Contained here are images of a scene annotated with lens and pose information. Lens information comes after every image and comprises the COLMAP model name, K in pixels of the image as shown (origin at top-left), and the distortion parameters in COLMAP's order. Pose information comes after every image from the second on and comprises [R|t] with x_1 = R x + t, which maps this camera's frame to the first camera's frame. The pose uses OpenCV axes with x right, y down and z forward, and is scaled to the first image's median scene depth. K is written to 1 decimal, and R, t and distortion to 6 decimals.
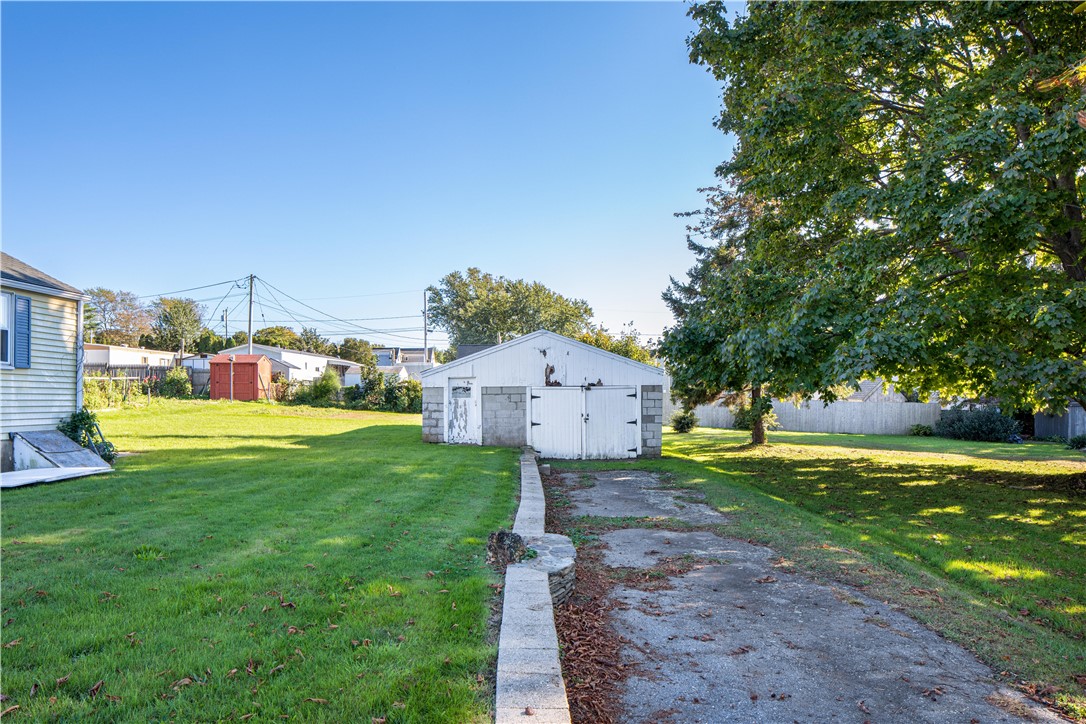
lens RADIAL K [[732.0, 0, 537.3], [0, 732.0, 387.0], [0, 0, 1]] dist [-0.004583, -0.000879]
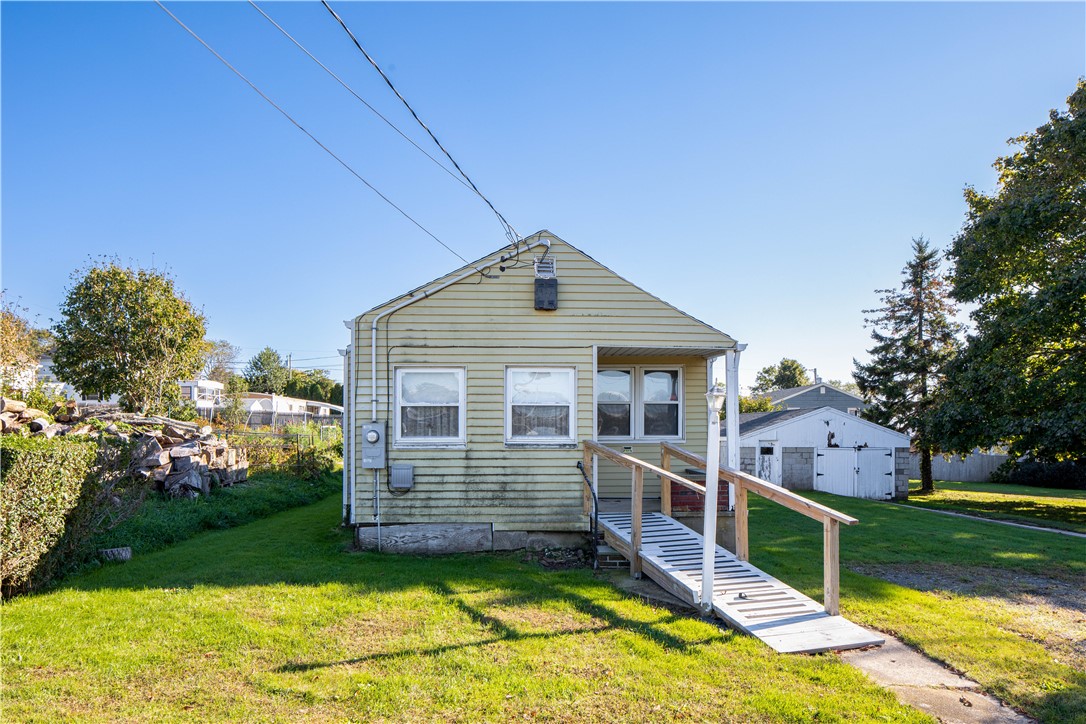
lens RADIAL K [[730.2, 0, 538.6], [0, 730.2, 433.4], [0, 0, 1]] dist [-0.002501, 0.000464]
pose [[0.998898, 0.012936, 0.045124, -0.296057], [-0.013296, 0.999882, 0.007691, -0.015253], [-0.045019, -0.008283, 0.998952, -0.177140]]
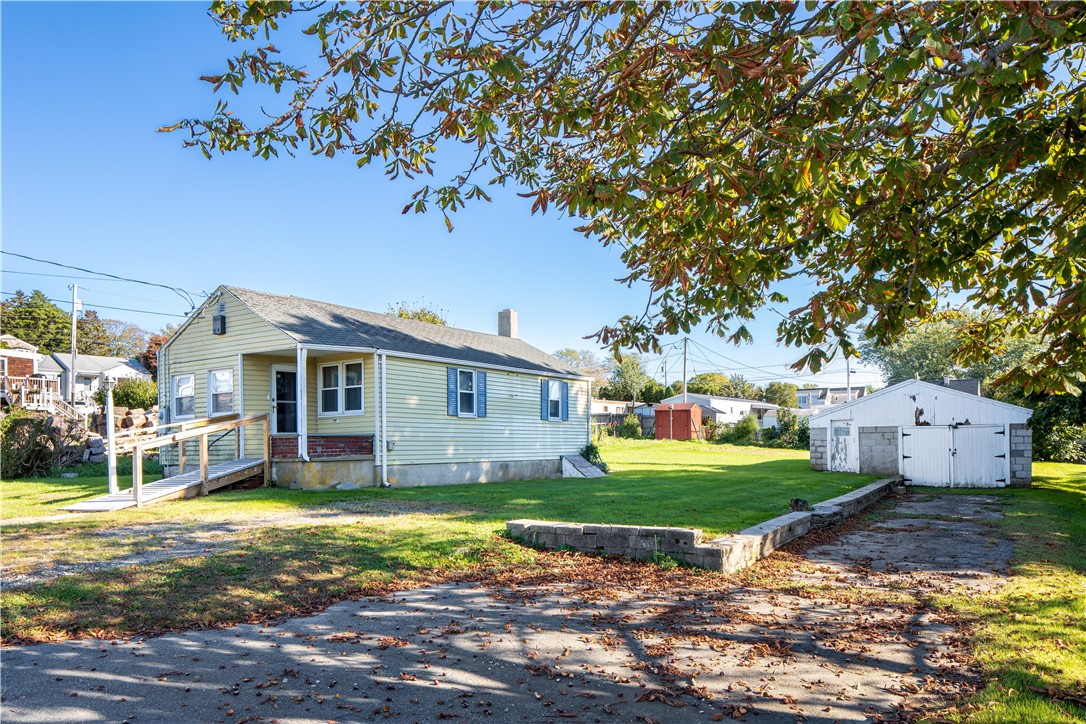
lens RADIAL K [[730.2, 0, 538.6], [0, 730.2, 433.4], [0, 0, 1]] dist [-0.002501, 0.000464]
pose [[0.839537, -0.008785, -0.543232, 0.070765], [0.012522, 0.999917, 0.003181, -0.000087], [0.543159, -0.009473, 0.839577, -0.173241]]
